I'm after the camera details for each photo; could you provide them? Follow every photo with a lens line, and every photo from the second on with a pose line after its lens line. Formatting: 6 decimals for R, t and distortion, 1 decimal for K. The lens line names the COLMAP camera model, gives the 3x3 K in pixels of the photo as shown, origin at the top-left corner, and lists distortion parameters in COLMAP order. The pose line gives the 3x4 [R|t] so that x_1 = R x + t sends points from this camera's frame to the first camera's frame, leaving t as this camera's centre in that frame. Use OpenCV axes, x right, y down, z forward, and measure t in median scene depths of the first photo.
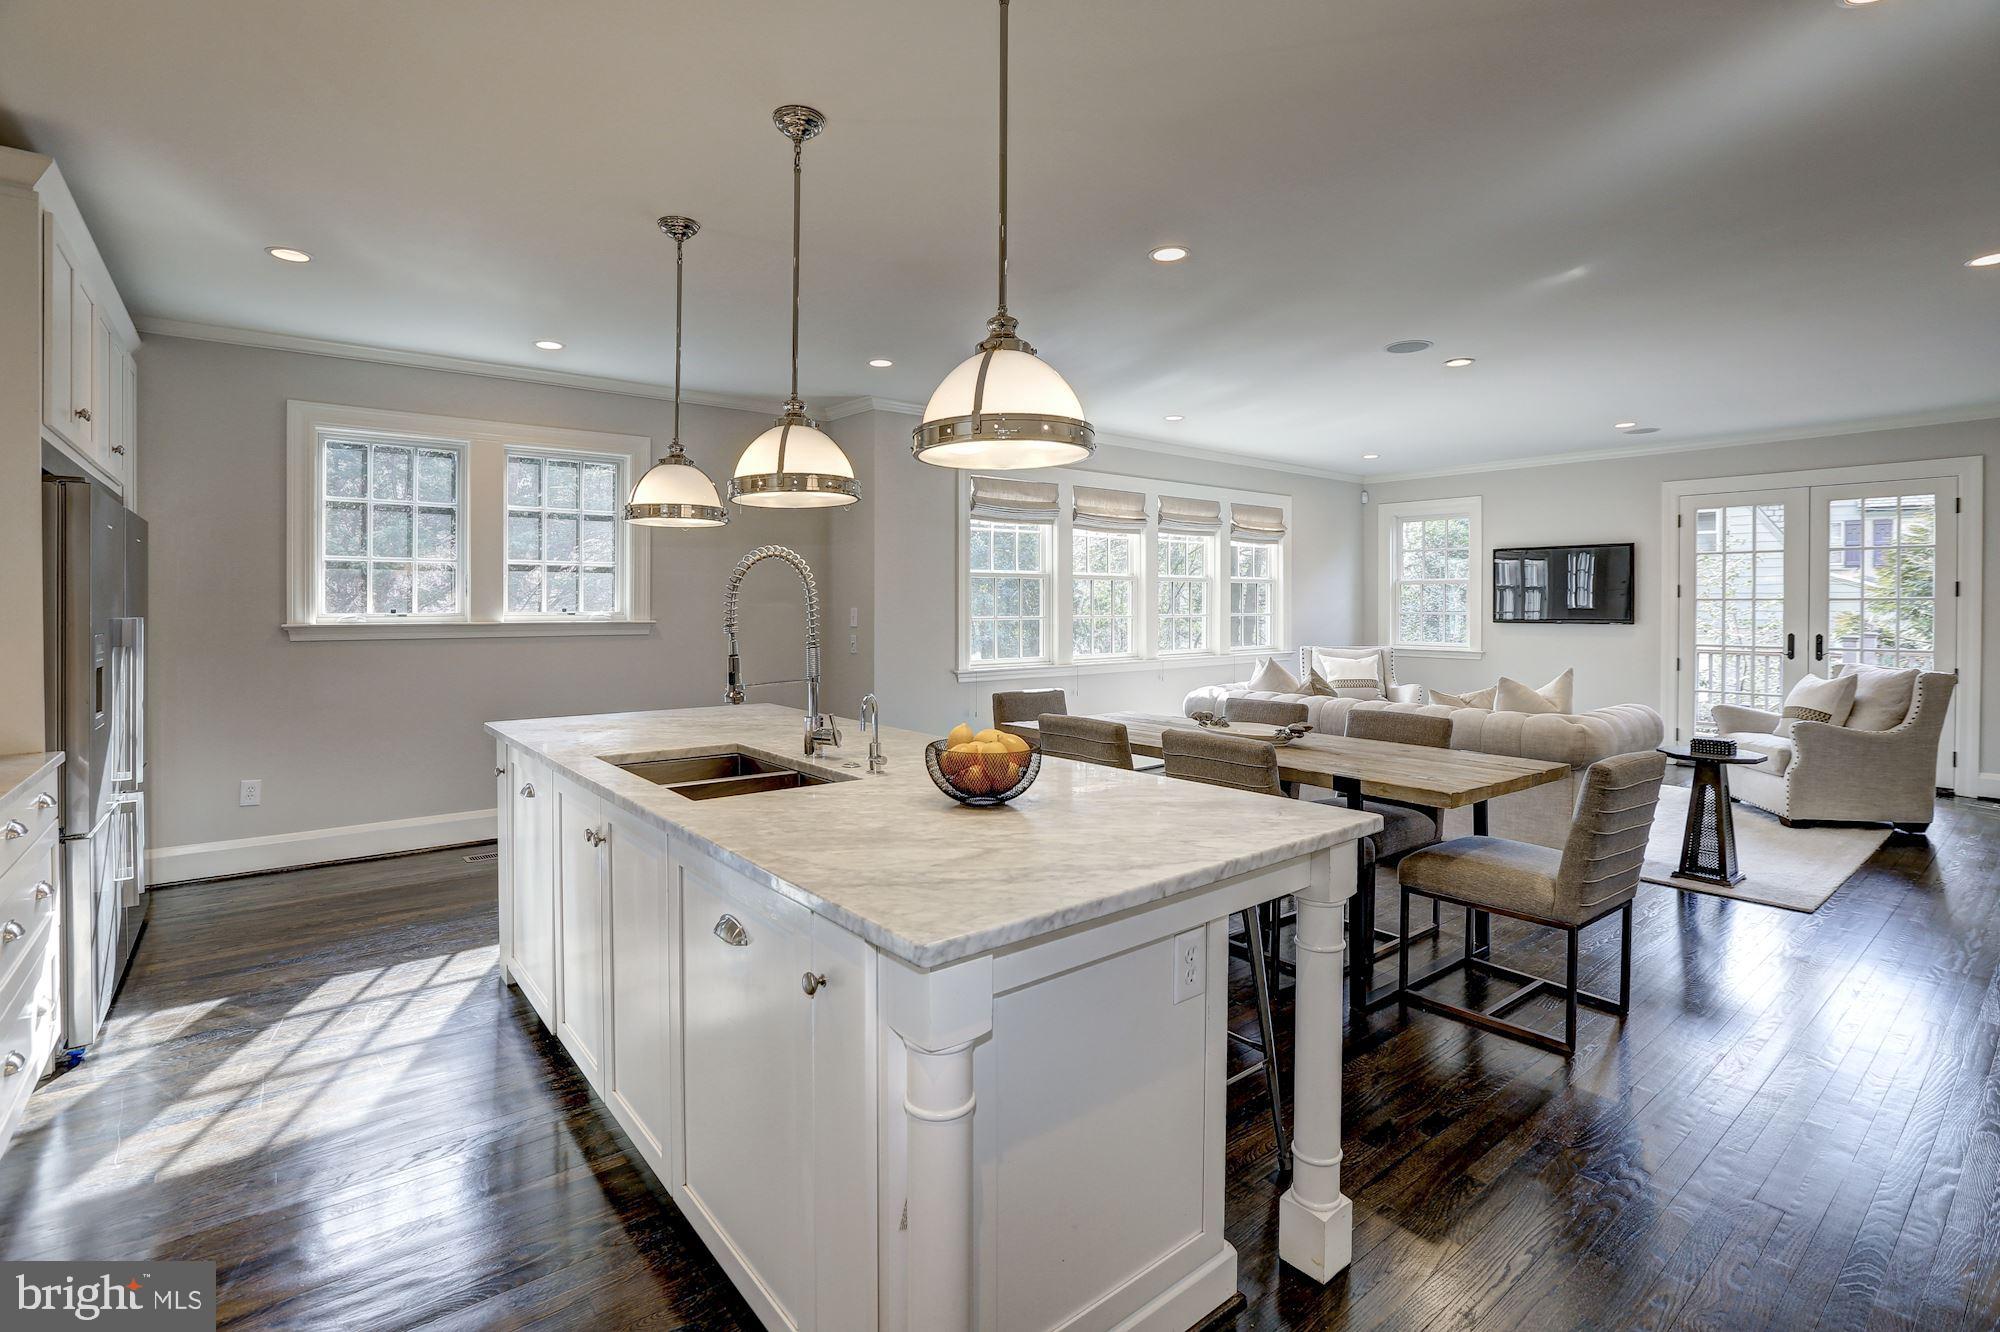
lens RADIAL K [[931.1, 0, 1012.4], [0, 931.1, 612.1], [0, 0, 1]] dist [-0.031697, 0.008447]
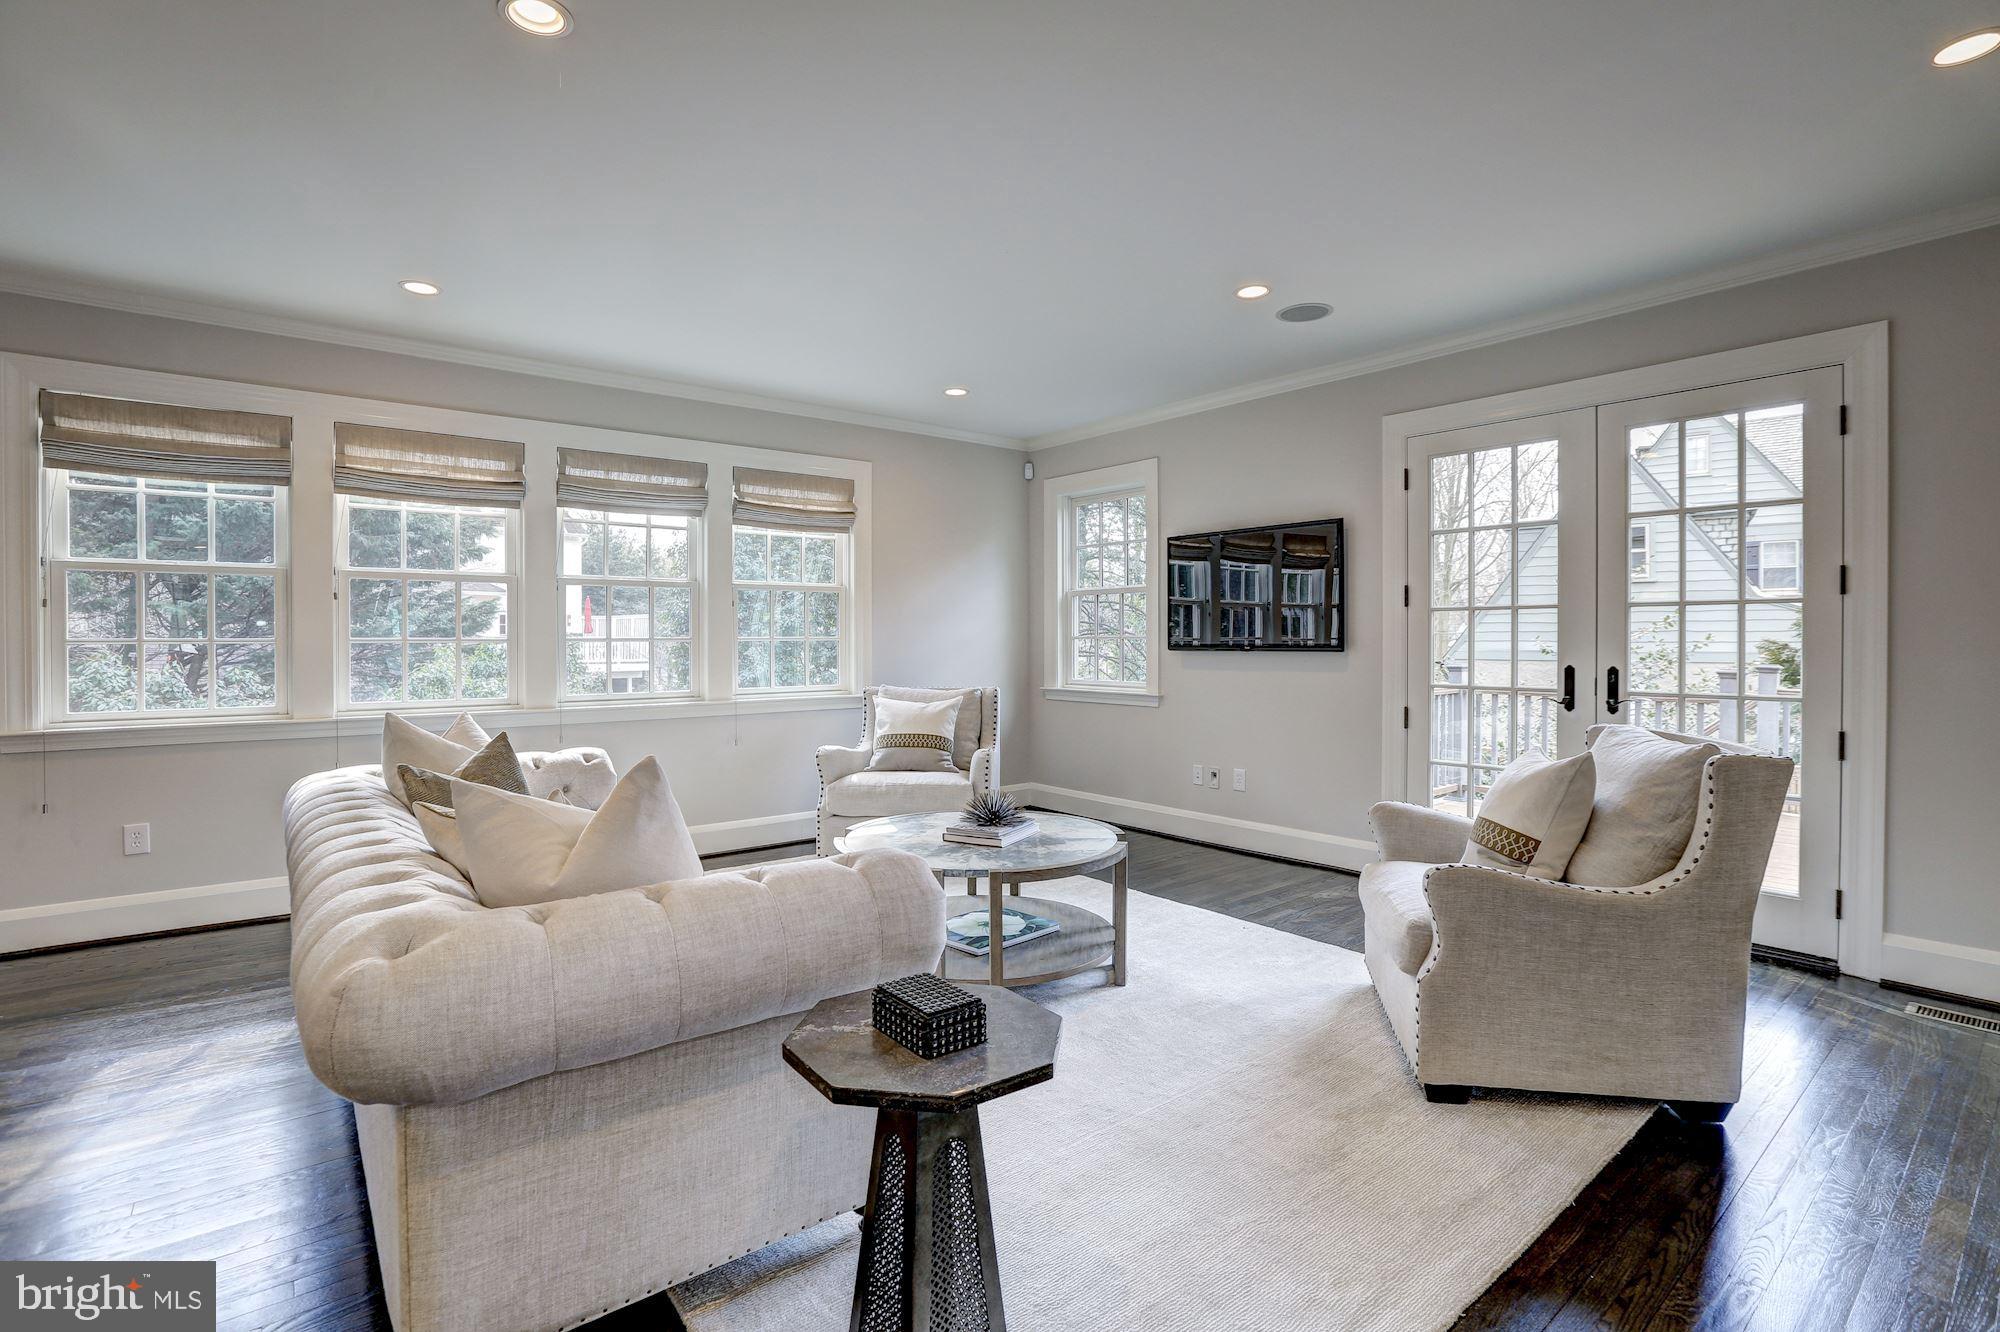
lens RADIAL K [[931.1, 0, 999.8], [0, 931.1, 640.1], [0, 0, 1]] dist [-0.031697, 0.008447]
pose [[0.999954, -0.005210, -0.008018, 0.497463], [0.005158, 0.999966, -0.006437, 0.009466], [0.008051, 0.006396, 0.999947, 0.419992]]
